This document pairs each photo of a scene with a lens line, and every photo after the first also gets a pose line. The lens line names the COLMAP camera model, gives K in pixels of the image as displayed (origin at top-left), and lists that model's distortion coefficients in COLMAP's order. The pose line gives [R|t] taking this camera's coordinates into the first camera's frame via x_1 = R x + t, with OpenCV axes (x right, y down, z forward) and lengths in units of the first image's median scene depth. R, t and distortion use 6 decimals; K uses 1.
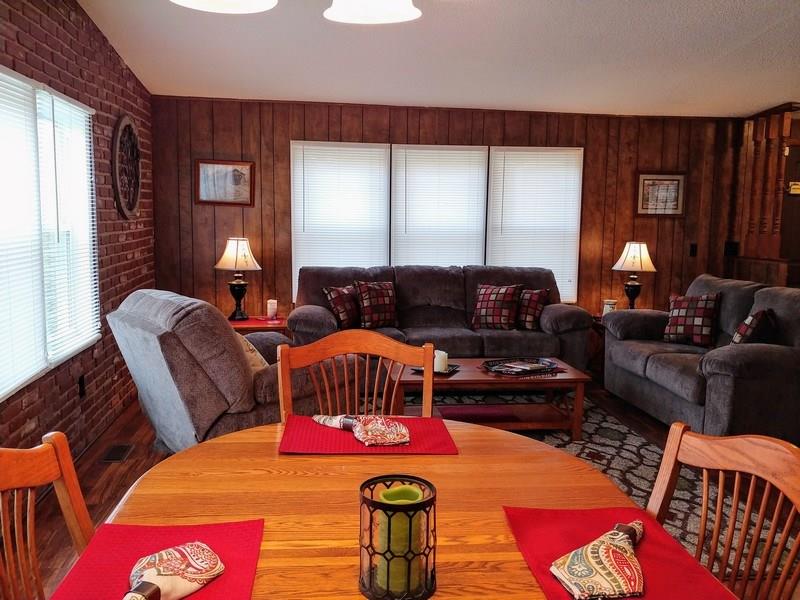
lens RADIAL K [[719.0, 0, 411.1], [0, 719.0, 302.7], [0, 0, 1]] dist [0.078110, -0.180805]
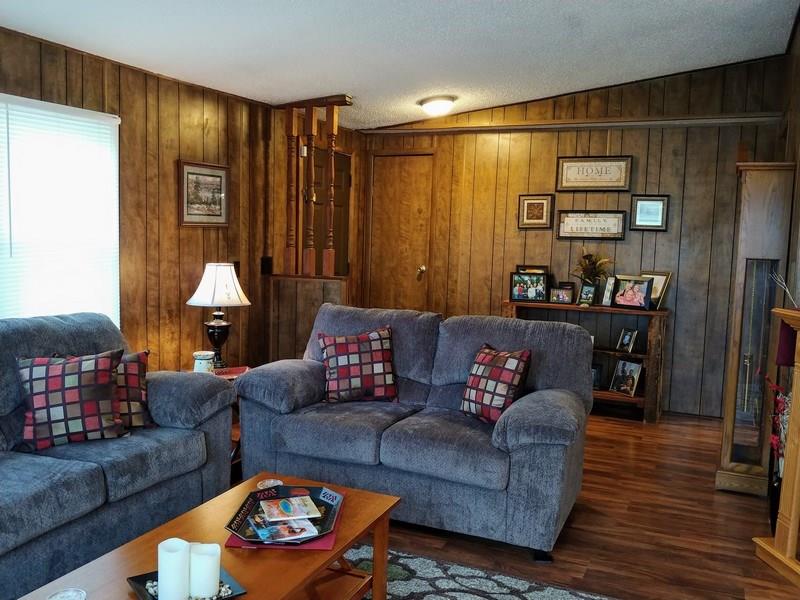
lens RADIAL K [[719.0, 0, 411.1], [0, 719.0, 302.7], [0, 0, 1]] dist [0.078110, -0.180805]
pose [[0.534584, -0.084551, 0.840875, -0.170144], [0.086933, 0.995206, 0.044802, -0.059396], [-0.840632, 0.049149, 0.539371, 0.460101]]
